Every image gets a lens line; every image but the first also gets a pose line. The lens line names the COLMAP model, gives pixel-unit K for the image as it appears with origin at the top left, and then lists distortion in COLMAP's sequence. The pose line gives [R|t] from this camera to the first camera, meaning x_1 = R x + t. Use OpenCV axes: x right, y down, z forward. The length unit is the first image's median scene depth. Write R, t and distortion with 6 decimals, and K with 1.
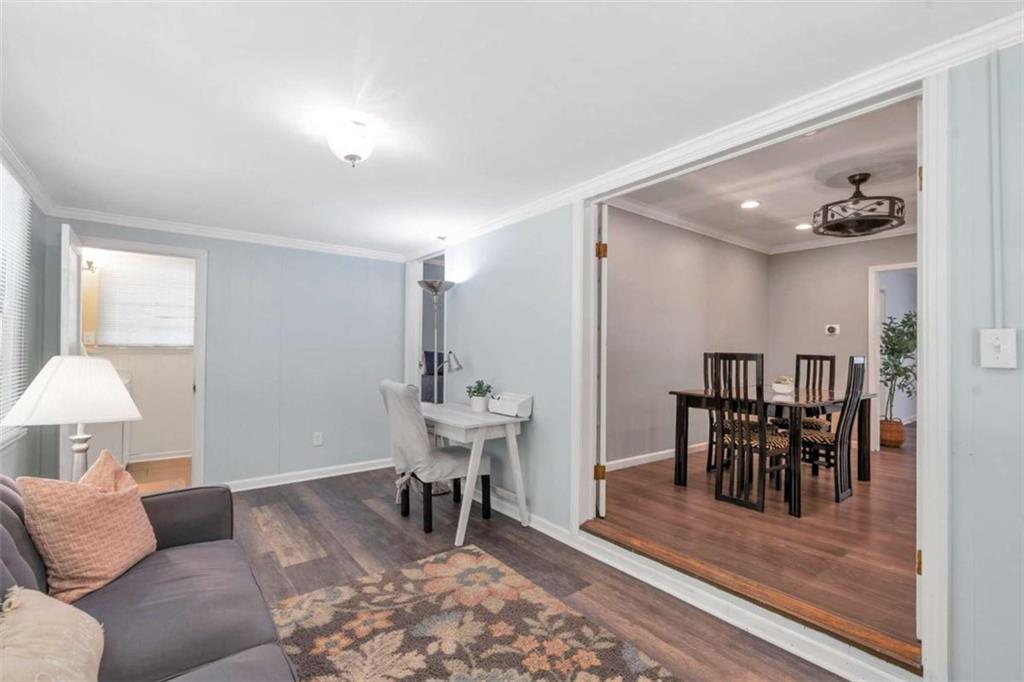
lens RADIAL K [[460.9, 0, 517.8], [0, 460.9, 345.0], [0, 0, 1]] dist [-0.012615, 0.001366]
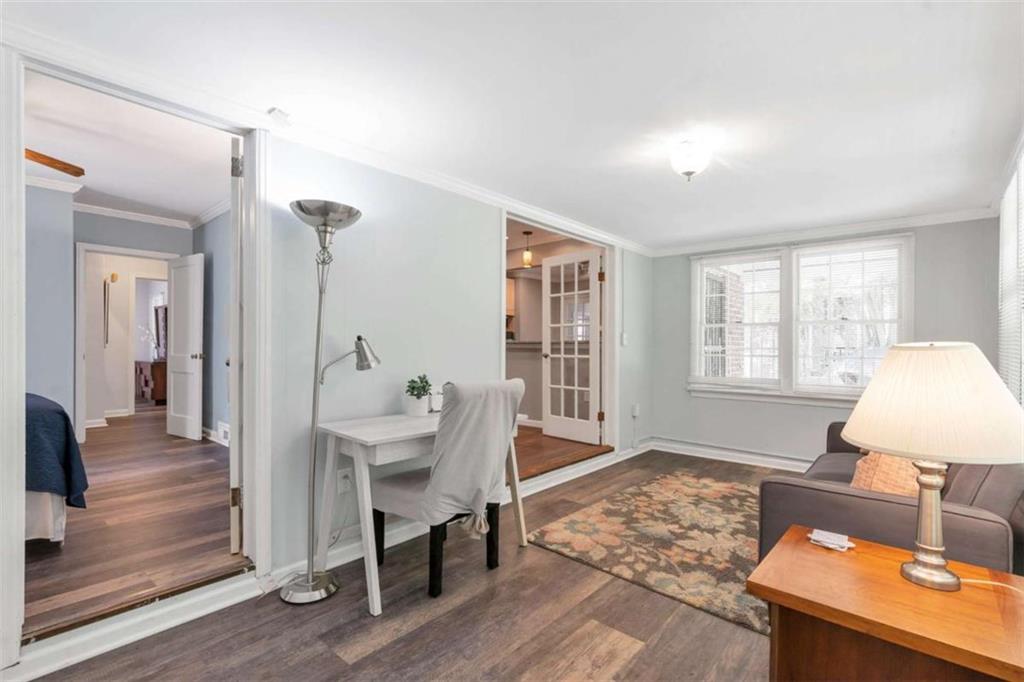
lens RADIAL K [[460.9, 0, 516.5], [0, 460.9, 344.6], [0, 0, 1]] dist [-0.012615, 0.001366]
pose [[-0.184267, -0.008783, 0.982837, -1.407788], [-0.021869, 0.999749, 0.004834, 0.031531], [-0.982633, -0.020603, -0.184413, 1.611756]]
